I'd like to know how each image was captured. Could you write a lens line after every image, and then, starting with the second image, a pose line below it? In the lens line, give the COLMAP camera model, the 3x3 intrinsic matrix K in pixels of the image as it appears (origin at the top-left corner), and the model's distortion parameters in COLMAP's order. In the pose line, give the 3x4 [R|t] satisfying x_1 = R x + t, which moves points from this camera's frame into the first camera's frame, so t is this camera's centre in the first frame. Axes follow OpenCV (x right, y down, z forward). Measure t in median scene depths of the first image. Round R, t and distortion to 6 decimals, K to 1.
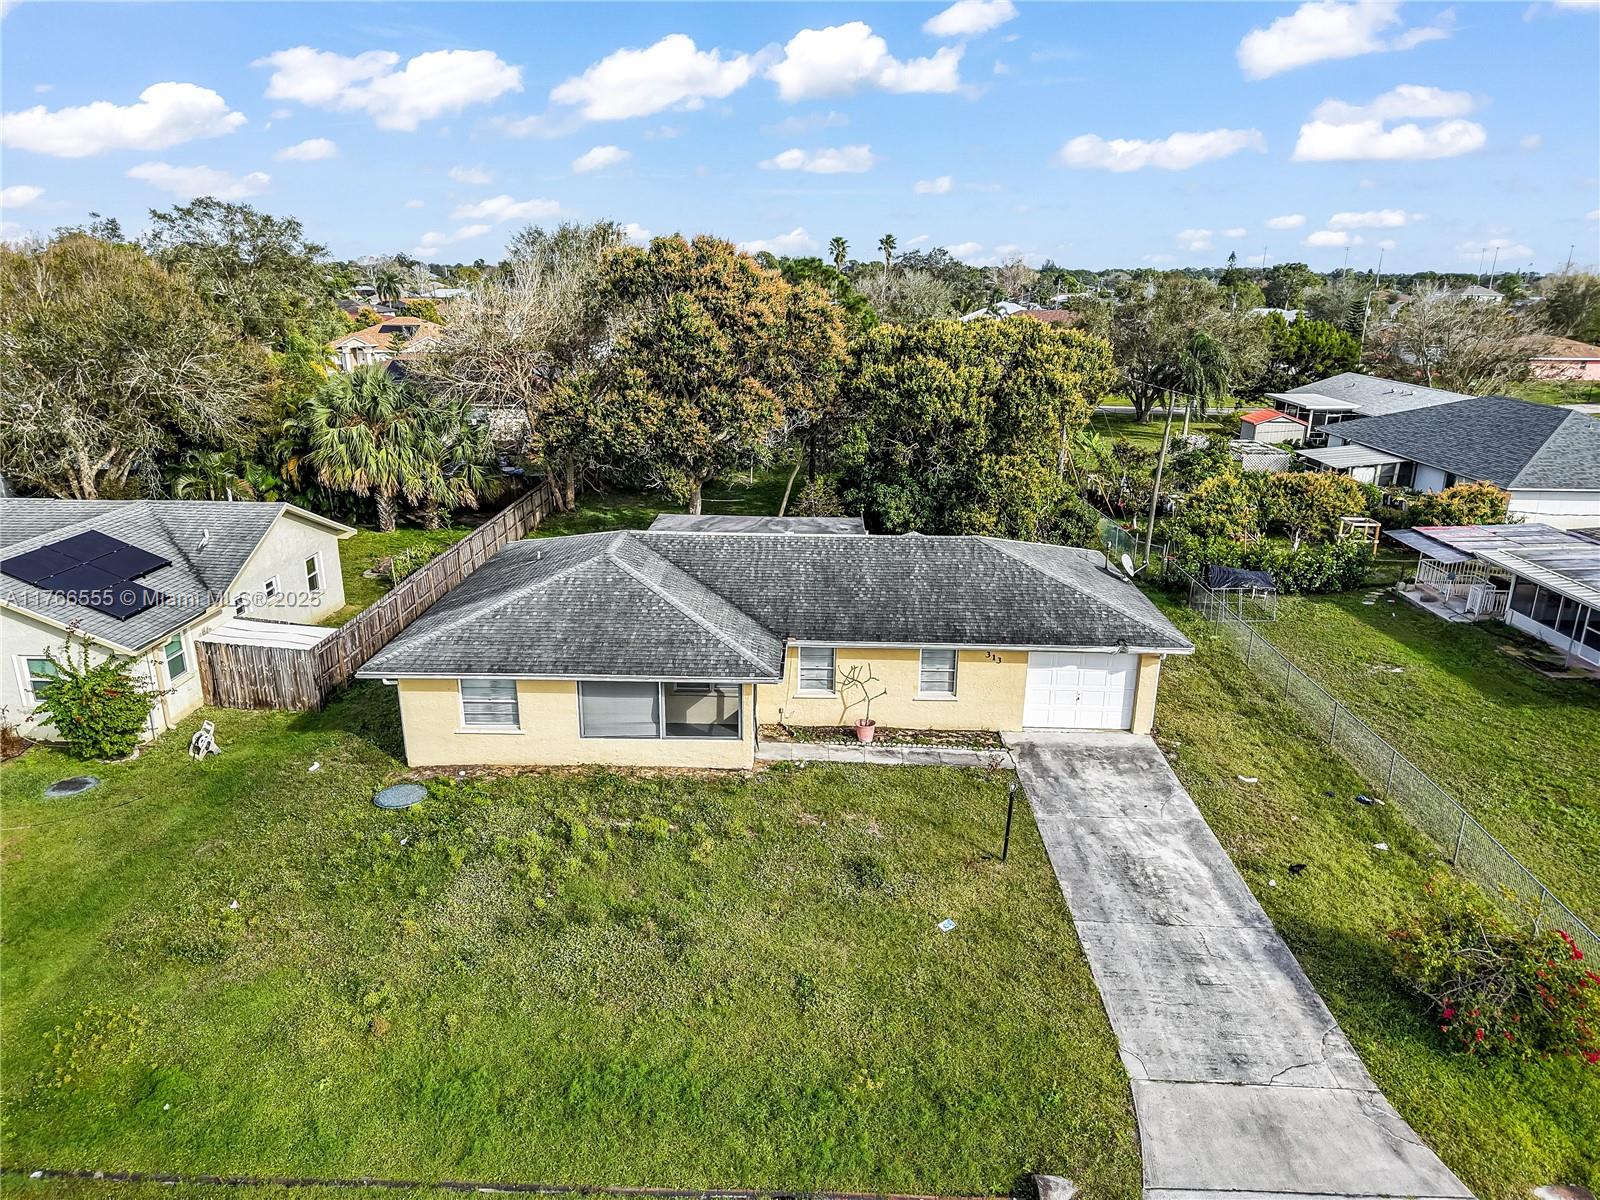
lens RADIAL K [[1070.4, 0, 795.1], [0, 1070.4, 613.3], [0, 0, 1]] dist [0.016487, -0.018376]
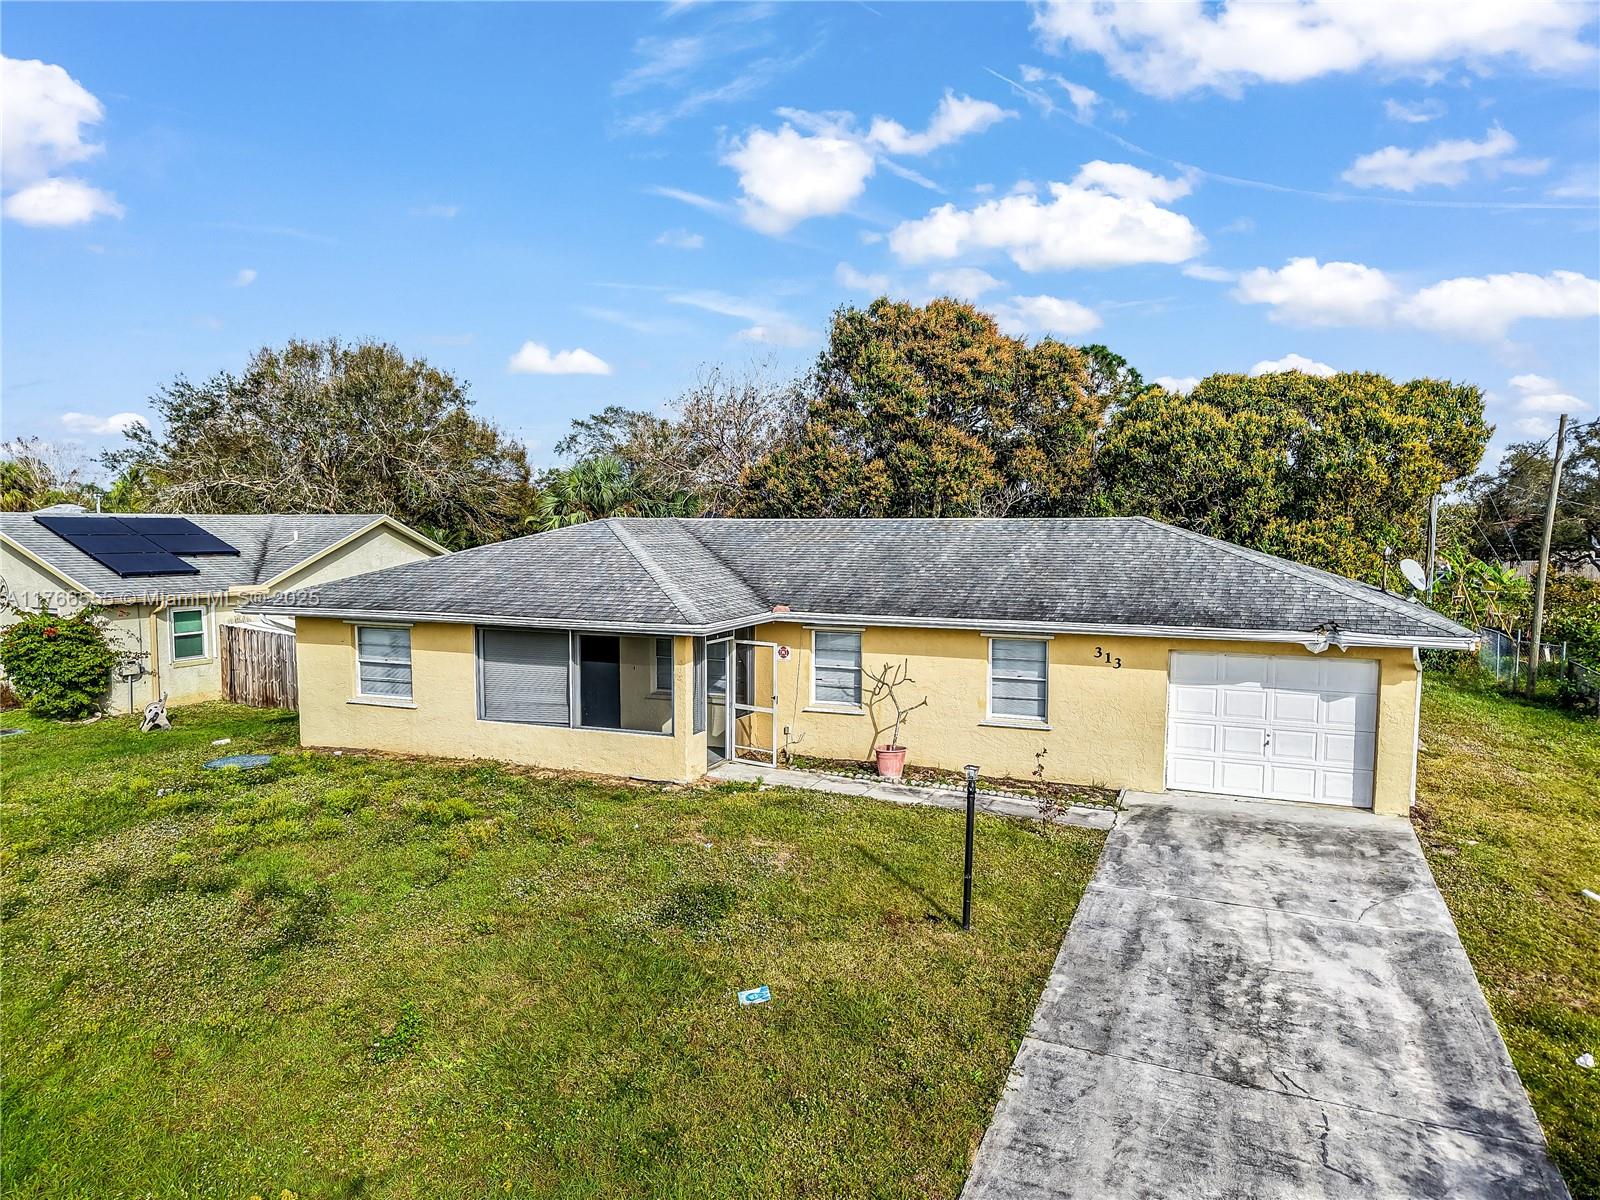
lens RADIAL K [[1070.4, 0, 794.8], [0, 1070.4, 613.1], [0, 0, 1]] dist [0.016487, -0.018376]
pose [[0.924691, 0.023014, -0.380022, 0.257767], [-0.109068, 0.972348, -0.206505, 0.164679], [0.364761, 0.232401, 0.901631, 0.389417]]
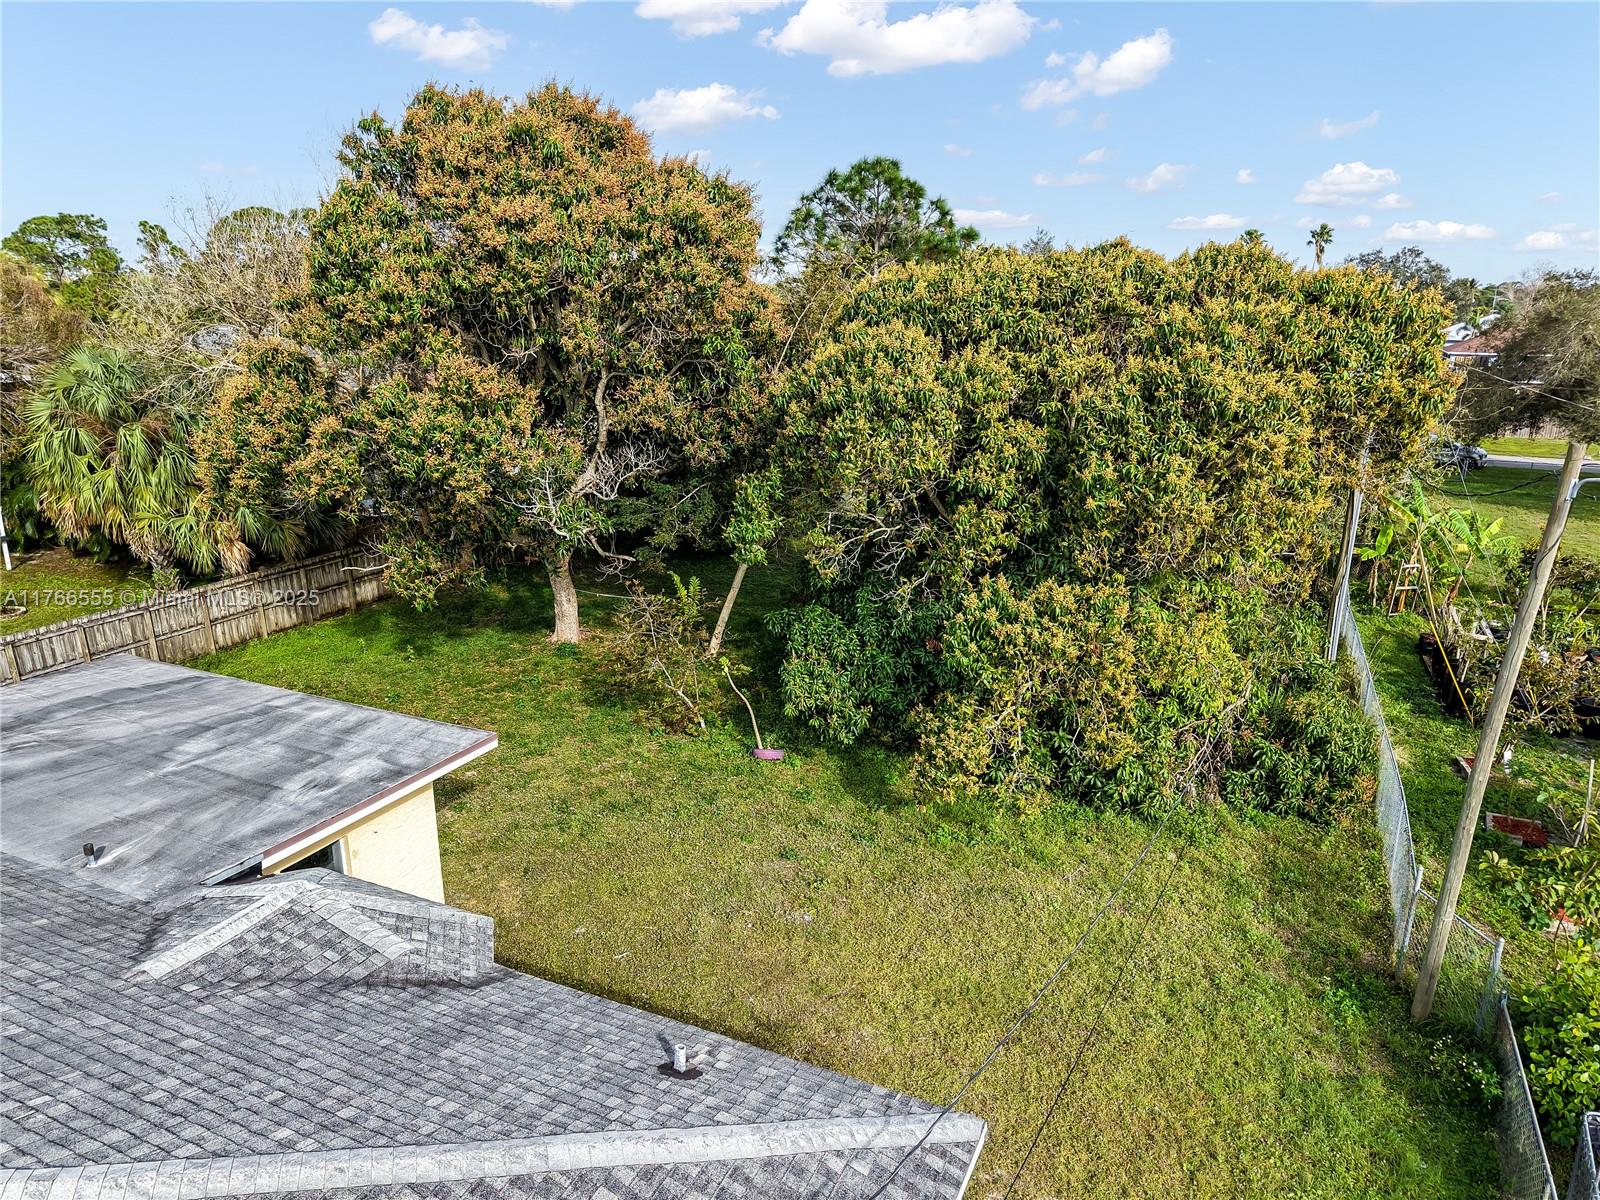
lens RADIAL K [[1070.4, 0, 793.5], [0, 1070.4, 608.2], [0, 0, 1]] dist [0.016487, -0.018376]
pose [[0.918005, 0.109852, -0.381050, 0.426753], [-0.119394, 0.992846, -0.001413, -0.210523], [0.378169, 0.046793, 0.924553, 1.023038]]
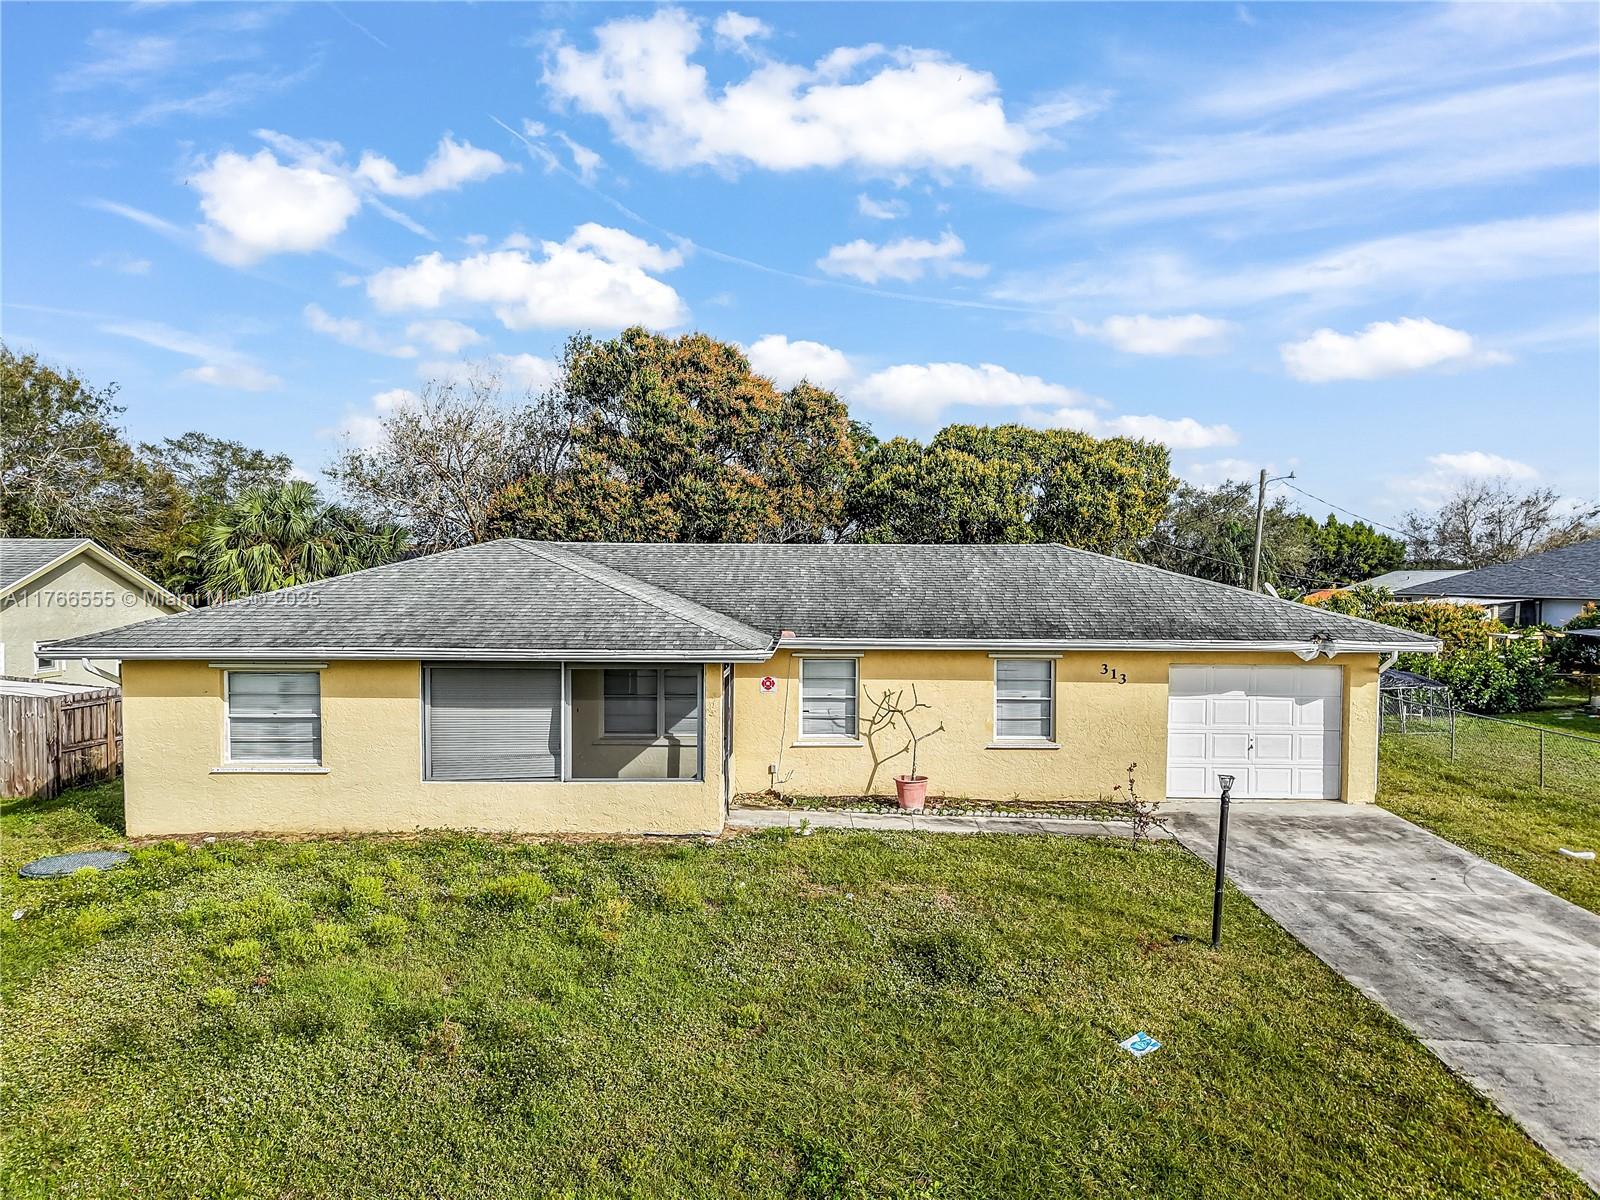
lens RADIAL K [[1070.4, 0, 795.1], [0, 1070.4, 606.1], [0, 0, 1]] dist [0.016487, -0.018376]
pose [[0.999983, -0.005842, 0.000309, 0.000661], [0.005697, 0.960413, -0.278521, 0.180108], [0.001330, 0.278518, 0.960430, 0.395631]]
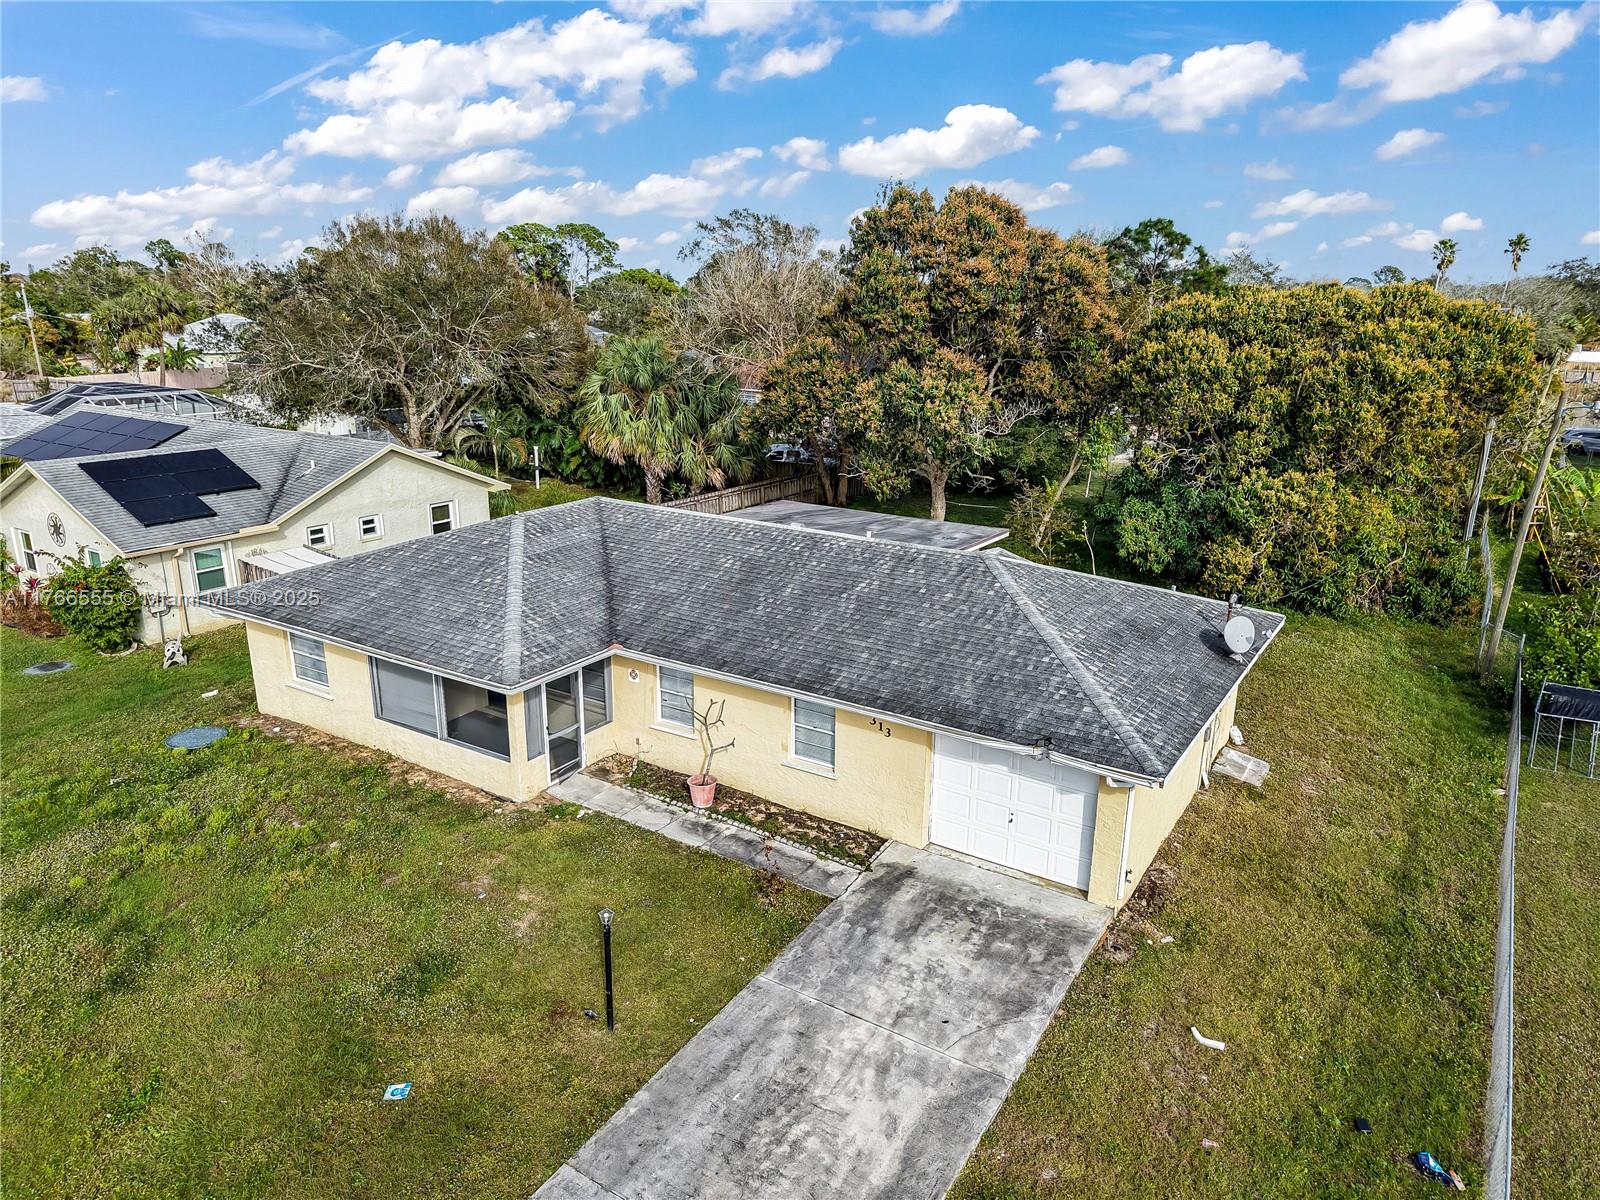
lens RADIAL K [[1070.4, 0, 796.8], [0, 1070.4, 611.1], [0, 0, 1]] dist [0.016487, -0.018376]
pose [[0.853200, 0.148378, -0.500034, 0.471222], [-0.160587, 0.986842, 0.018826, -0.034162], [0.496248, 0.064237, 0.865801, 0.405785]]
